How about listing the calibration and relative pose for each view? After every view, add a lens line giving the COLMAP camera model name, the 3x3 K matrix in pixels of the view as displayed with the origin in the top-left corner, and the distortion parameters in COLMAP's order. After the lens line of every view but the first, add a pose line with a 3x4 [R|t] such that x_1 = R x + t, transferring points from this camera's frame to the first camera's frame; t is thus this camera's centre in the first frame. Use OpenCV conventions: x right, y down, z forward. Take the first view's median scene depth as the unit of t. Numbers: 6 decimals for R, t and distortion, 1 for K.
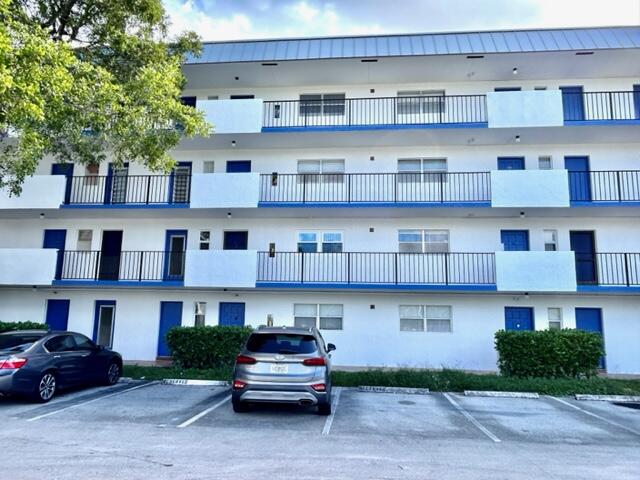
lens RADIAL K [[434.4, 0, 319.8], [0, 434.4, 267.4], [0, 0, 1]] dist [-0.003094, -0.000915]
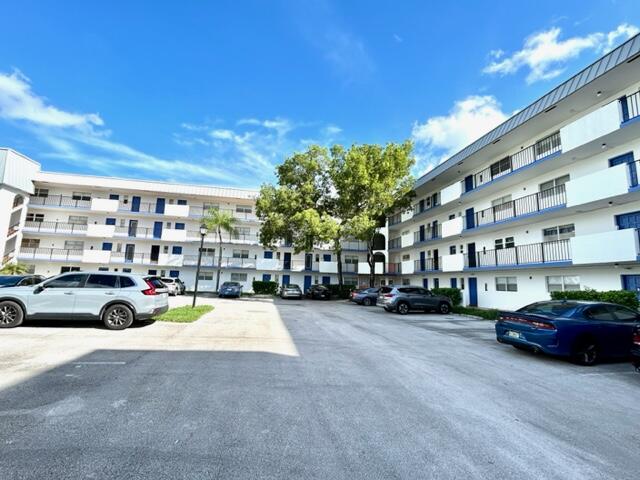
lens RADIAL K [[299.6, 0, 320.0], [0, 299.6, 240.0], [0, 0, 1]] dist [-0.000041, -0.000013]
pose [[0.271493, -0.153200, -0.950169, 0.977869], [0.108418, 0.985834, -0.127972, 0.006580], [0.956314, -0.068272, 0.284256, -0.092768]]
